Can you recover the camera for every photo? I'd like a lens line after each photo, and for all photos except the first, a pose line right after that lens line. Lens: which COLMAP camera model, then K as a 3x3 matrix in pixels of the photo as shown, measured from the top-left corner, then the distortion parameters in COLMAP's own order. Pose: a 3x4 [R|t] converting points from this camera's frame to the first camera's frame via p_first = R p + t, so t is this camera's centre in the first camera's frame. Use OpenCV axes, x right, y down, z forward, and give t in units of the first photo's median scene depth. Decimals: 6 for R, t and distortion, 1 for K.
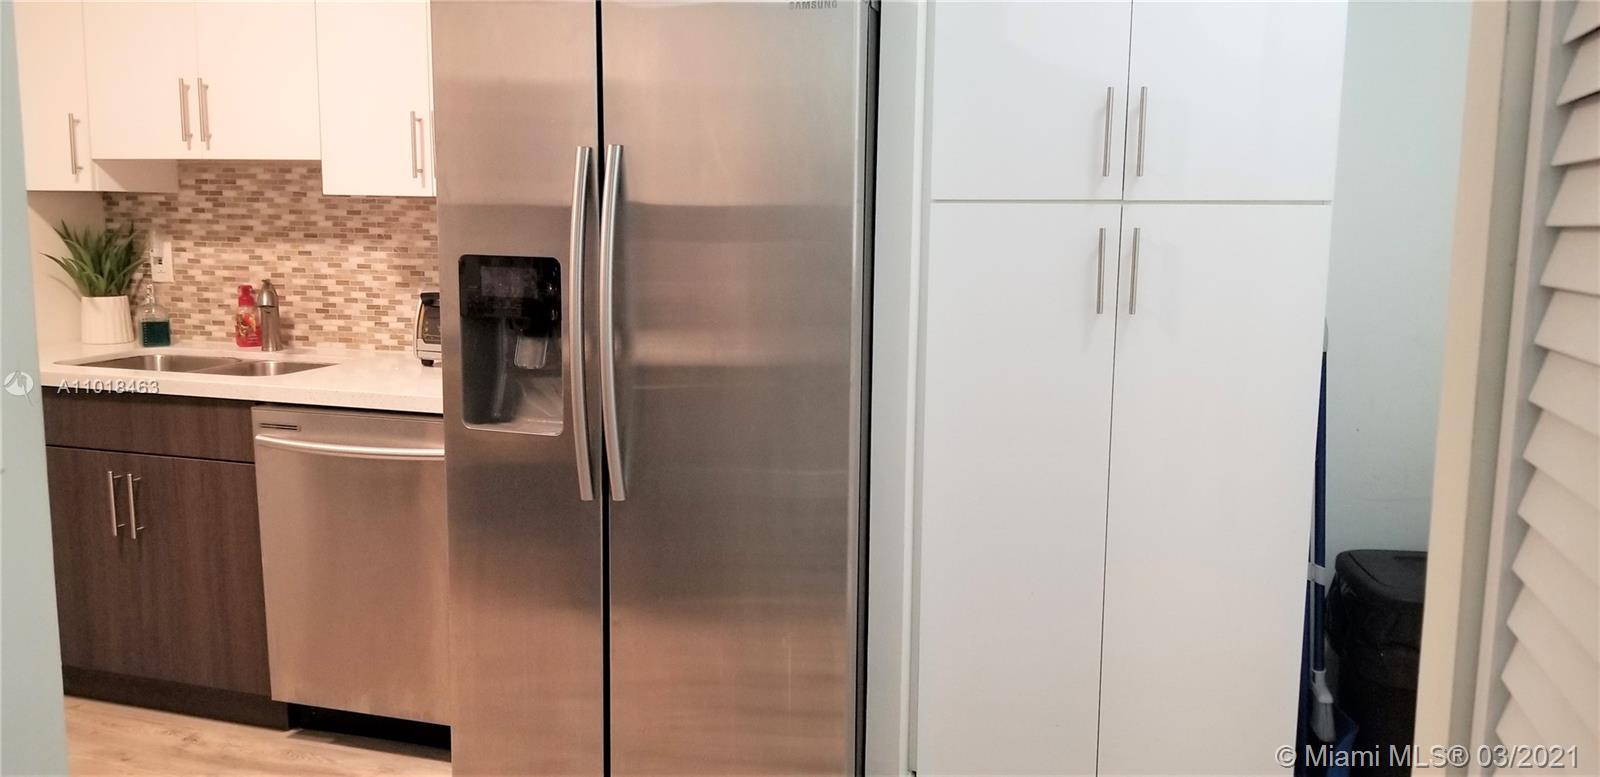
lens RADIAL K [[1226.4, 0, 800.0], [0, 1226.4, 388.5], [0, 0, 1]] dist [0.104526, -0.146118]
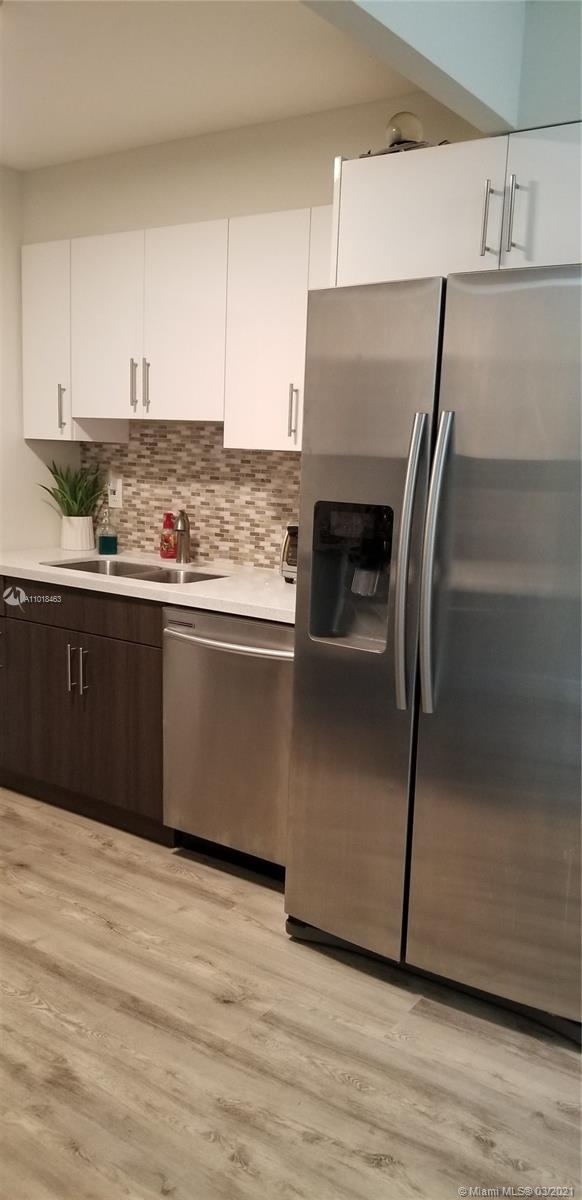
lens RADIAL K [[925.7, 0, 294.6], [0, 925.7, 615.0], [0, 0, 1]] dist [0.195581, -0.383934]
pose [[0.953733, 0.074978, -0.291156, -0.009830], [-0.067463, 0.997080, 0.035781, -0.017936], [0.292989, -0.014484, 0.956006, 0.067421]]
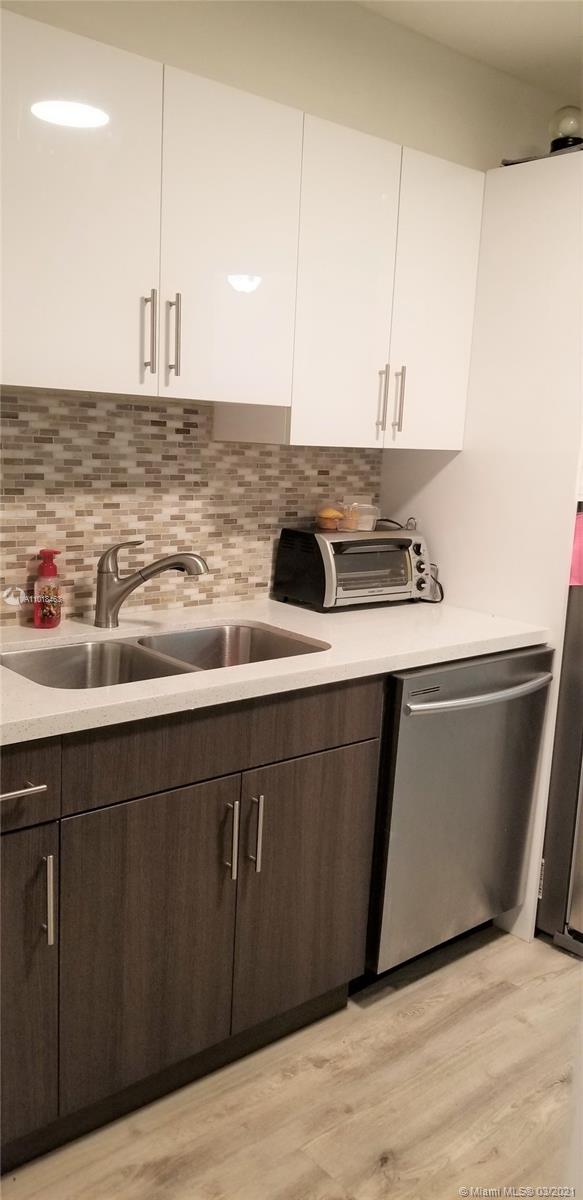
lens RADIAL K [[908.6, 0, 288.9], [0, 908.6, 608.3], [0, 0, 1]] dist [0.090772, -0.141098]
pose [[0.533949, -0.144186, 0.833132, -0.862918], [0.084161, 0.989522, 0.117313, -0.103110], [-0.841318, 0.007478, 0.540489, 0.569442]]
